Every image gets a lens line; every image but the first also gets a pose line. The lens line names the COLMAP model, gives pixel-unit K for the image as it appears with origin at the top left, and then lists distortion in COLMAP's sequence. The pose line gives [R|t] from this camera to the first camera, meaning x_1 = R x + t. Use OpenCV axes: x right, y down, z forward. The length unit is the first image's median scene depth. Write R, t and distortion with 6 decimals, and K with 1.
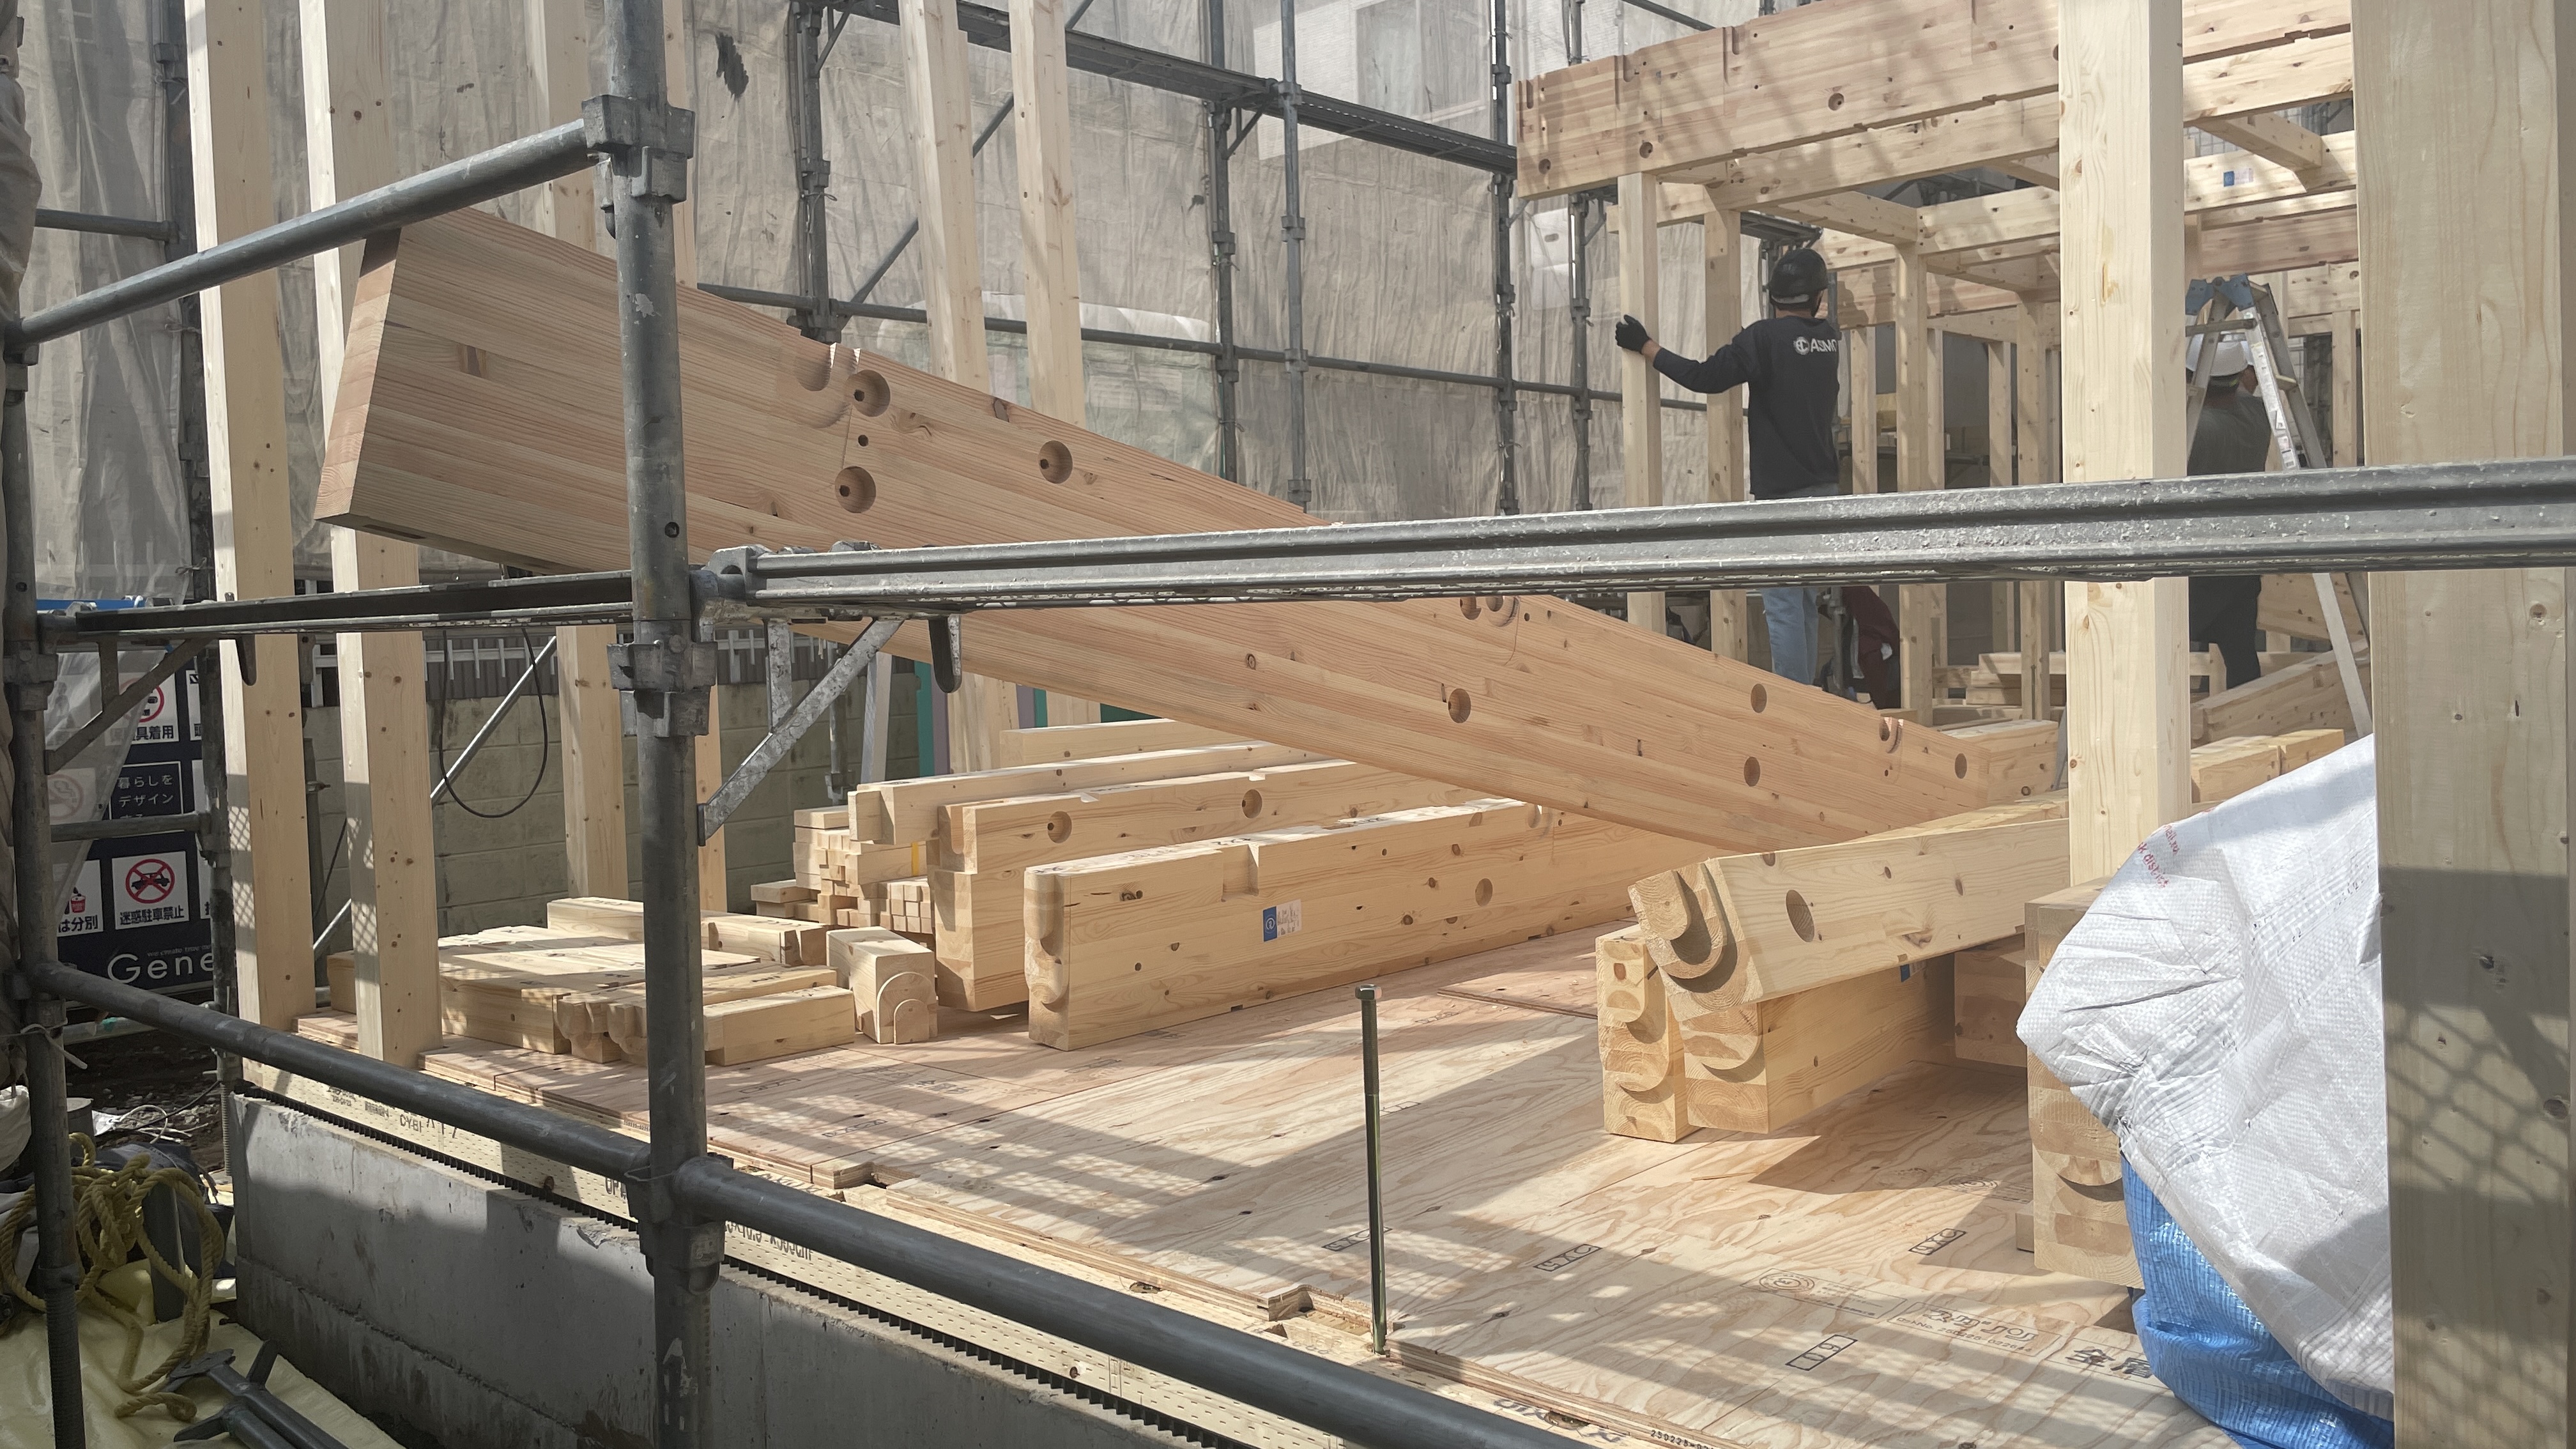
lens RADIAL K [[1999.8, 0, 1288.0], [0, 1999.8, 724.5], [0, 0, 1]] dist [-0.001367, -0.000580]
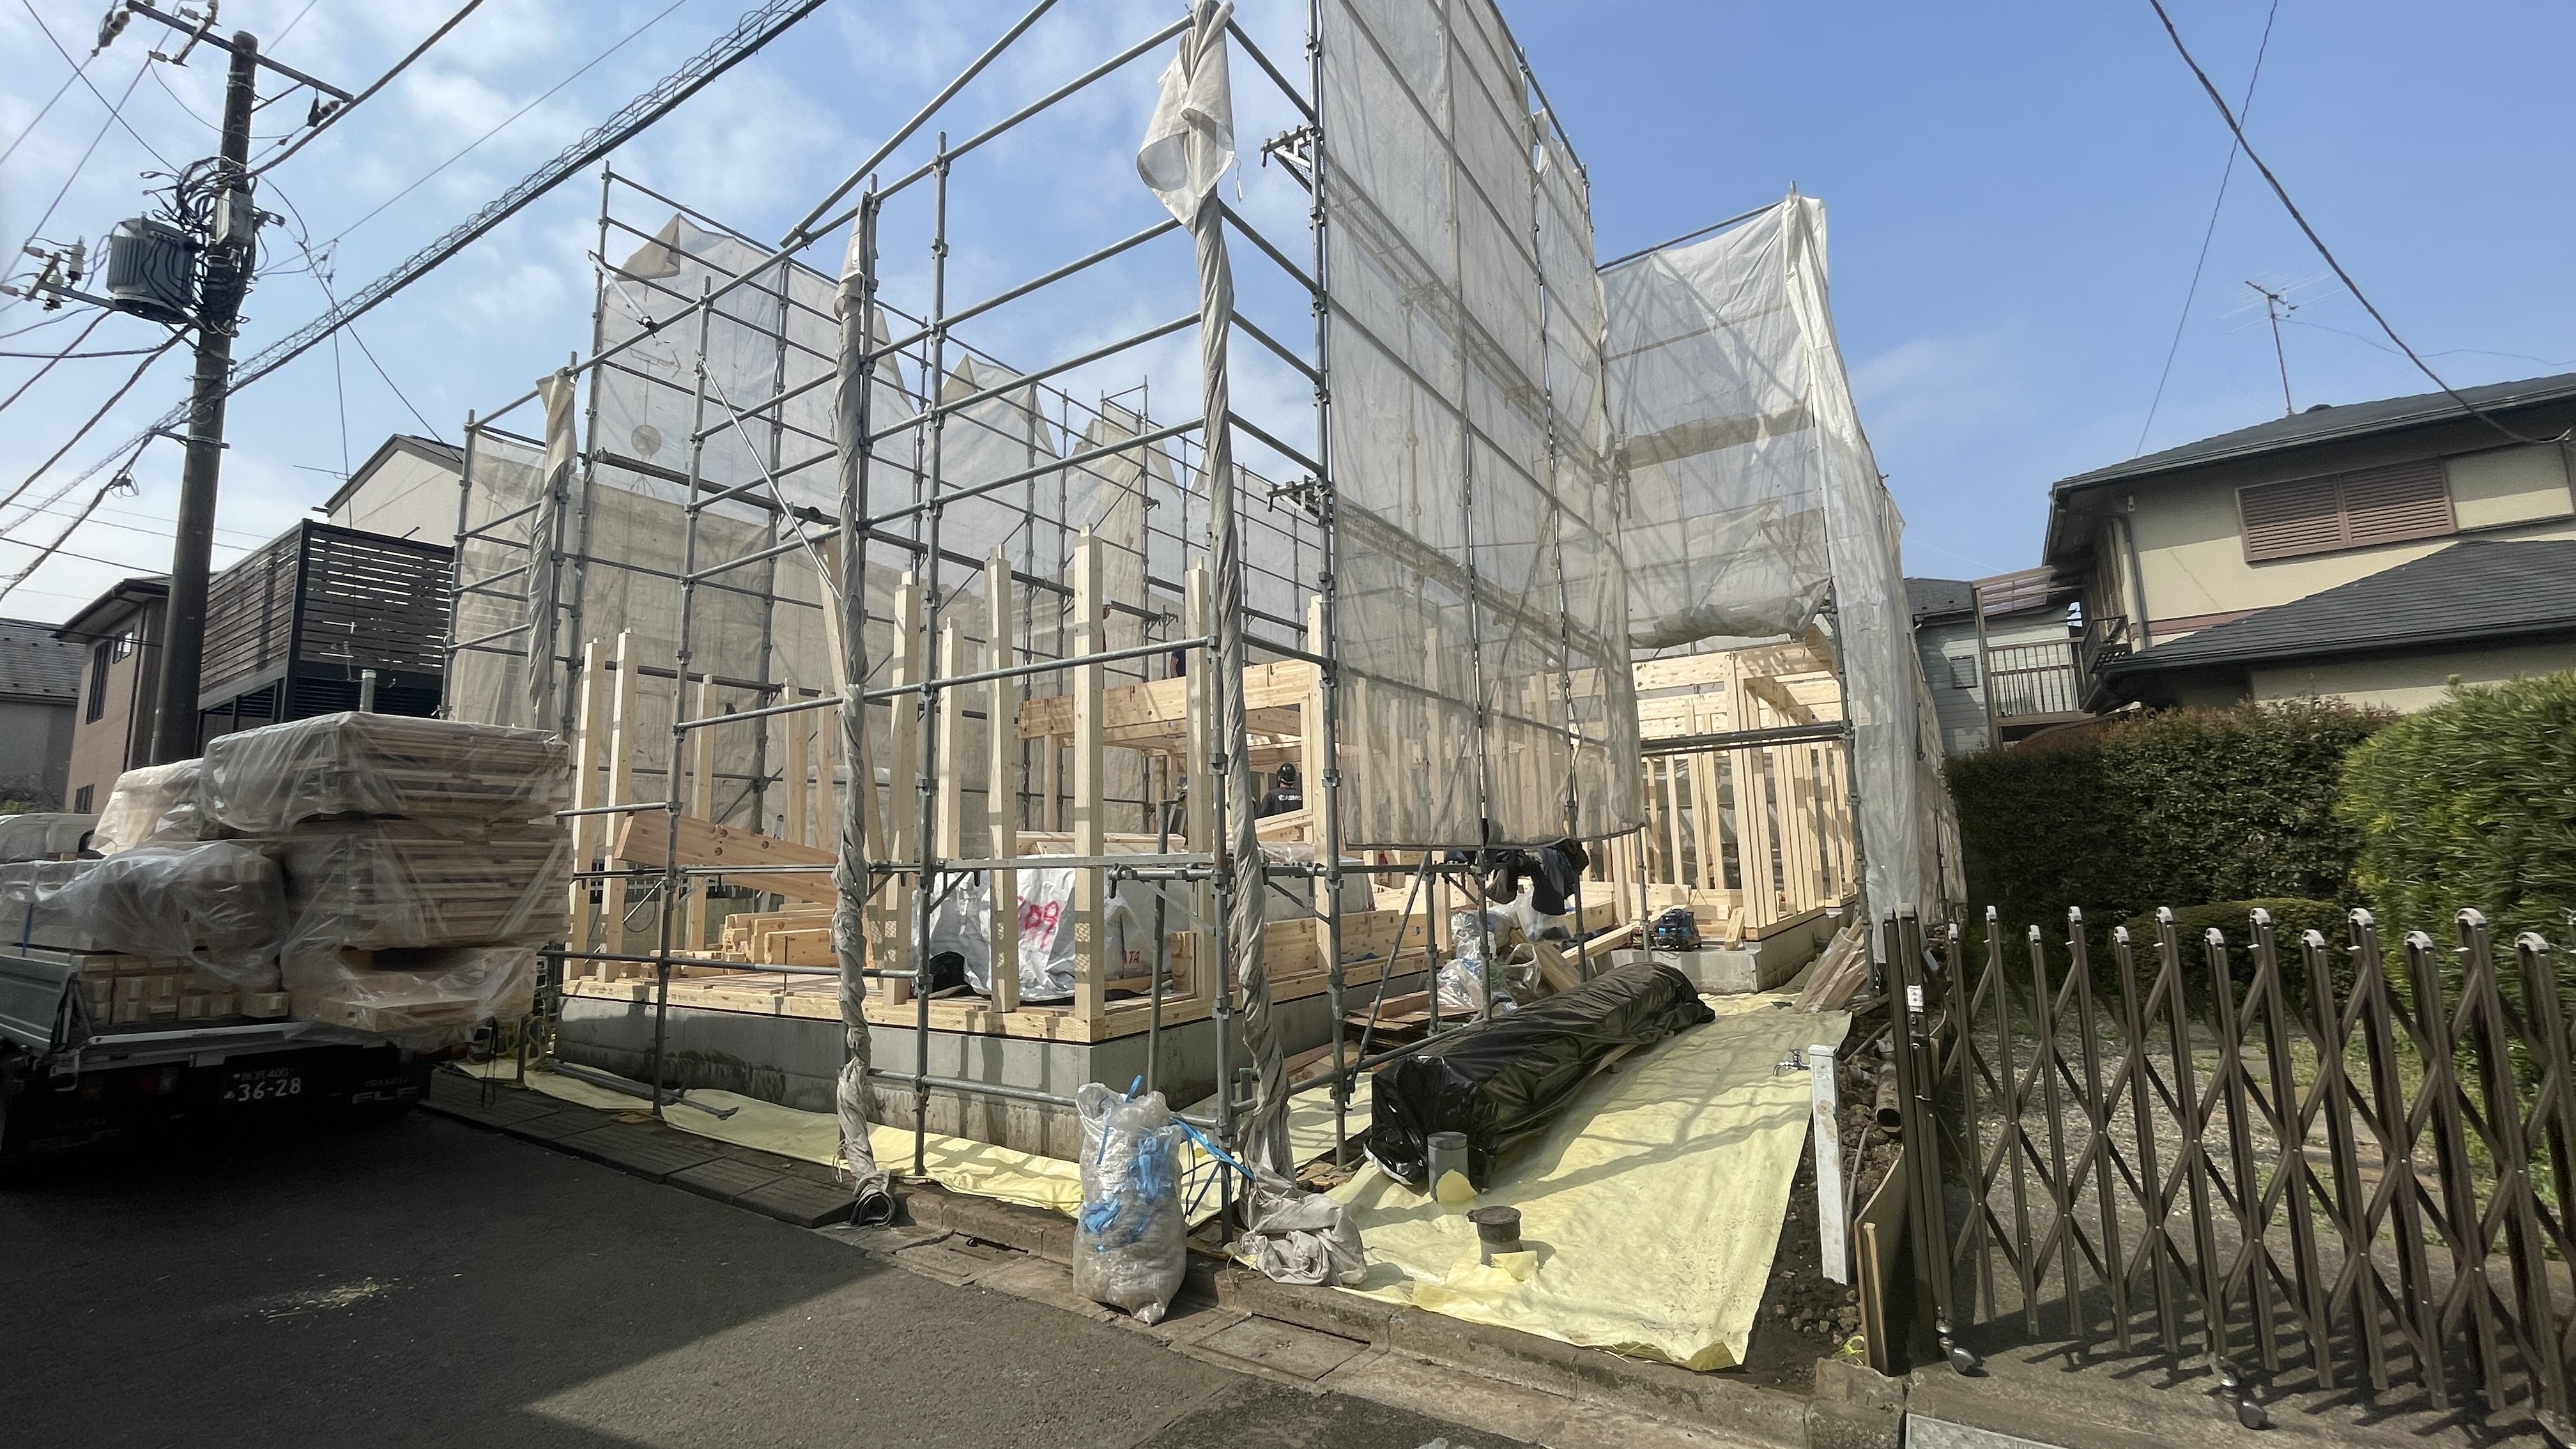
lens RADIAL K [[1025.0, 0, 1288.0], [0, 1025.0, 724.5], [0, 0, 1]] dist [-0.000062, 0.000000]
pose [[0.986401, 0.019920, 0.163145, 0.399246], [0.009911, 0.983612, -0.180024, 0.023486], [-0.164058, 0.179193, 0.970039, -0.934675]]
